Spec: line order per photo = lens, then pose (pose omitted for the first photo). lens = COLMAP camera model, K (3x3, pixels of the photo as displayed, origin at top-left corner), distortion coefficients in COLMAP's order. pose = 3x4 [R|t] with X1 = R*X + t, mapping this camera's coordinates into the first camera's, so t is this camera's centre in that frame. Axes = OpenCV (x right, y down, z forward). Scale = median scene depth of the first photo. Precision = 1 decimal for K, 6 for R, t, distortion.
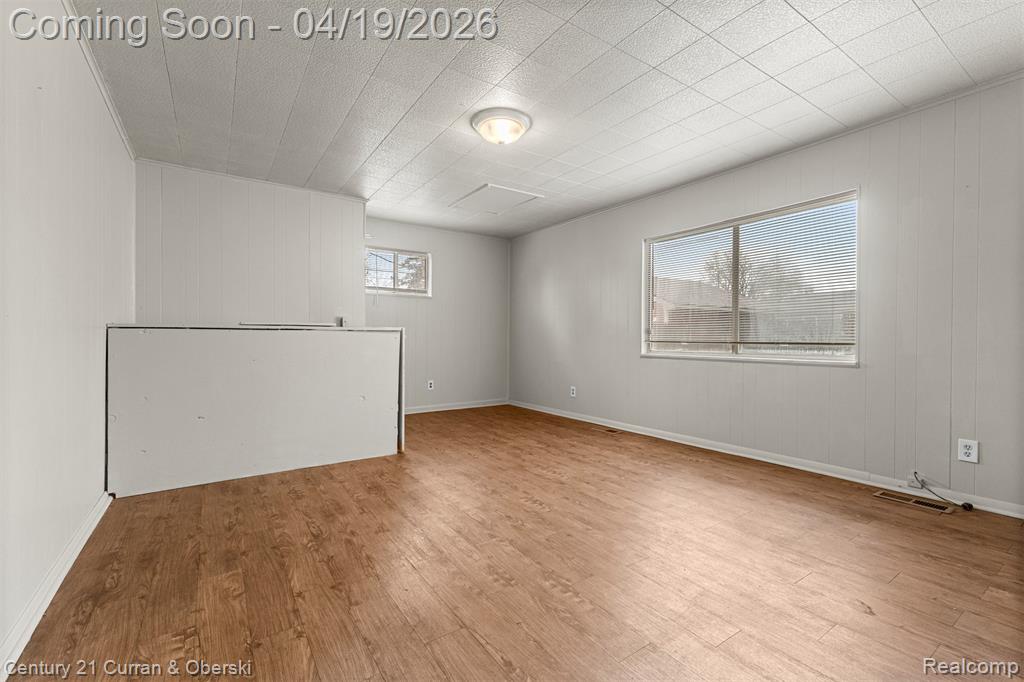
lens RADIAL K [[443.4, 0, 515.3], [0, 443.4, 341.3], [0, 0, 1]] dist [0.011589, -0.003136]
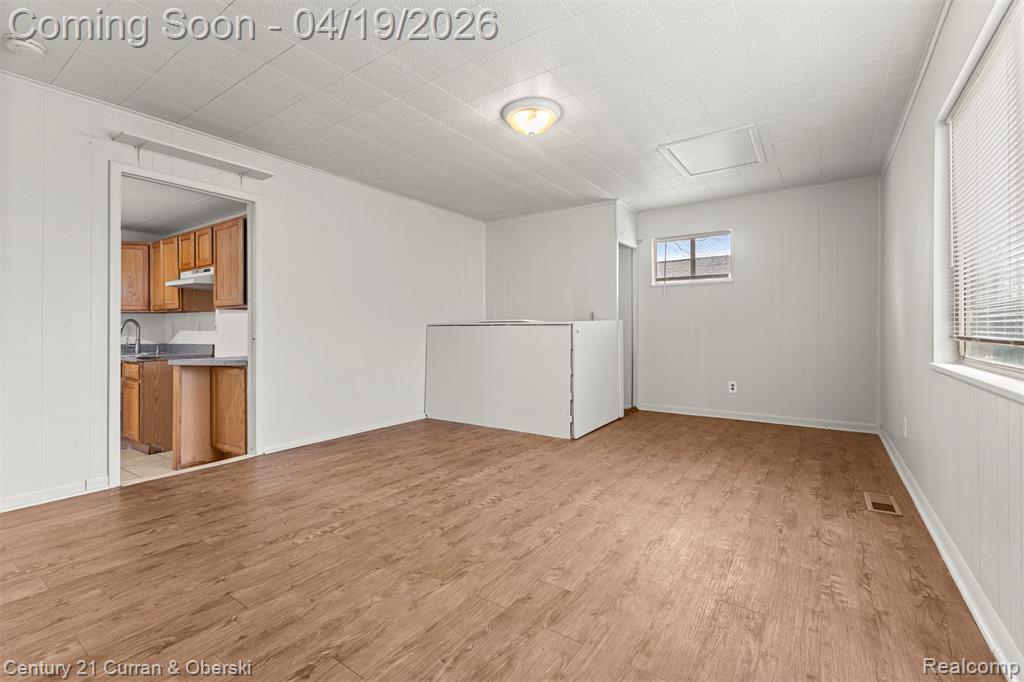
lens RADIAL K [[443.4, 0, 506.6], [0, 443.4, 333.4], [0, 0, 1]] dist [0.011589, -0.003136]
pose [[0.346303, 0.004878, -0.938110, 0.884626], [-0.002707, 0.999988, 0.004201, -0.008180], [0.938119, 0.001084, 0.346312, 0.623635]]
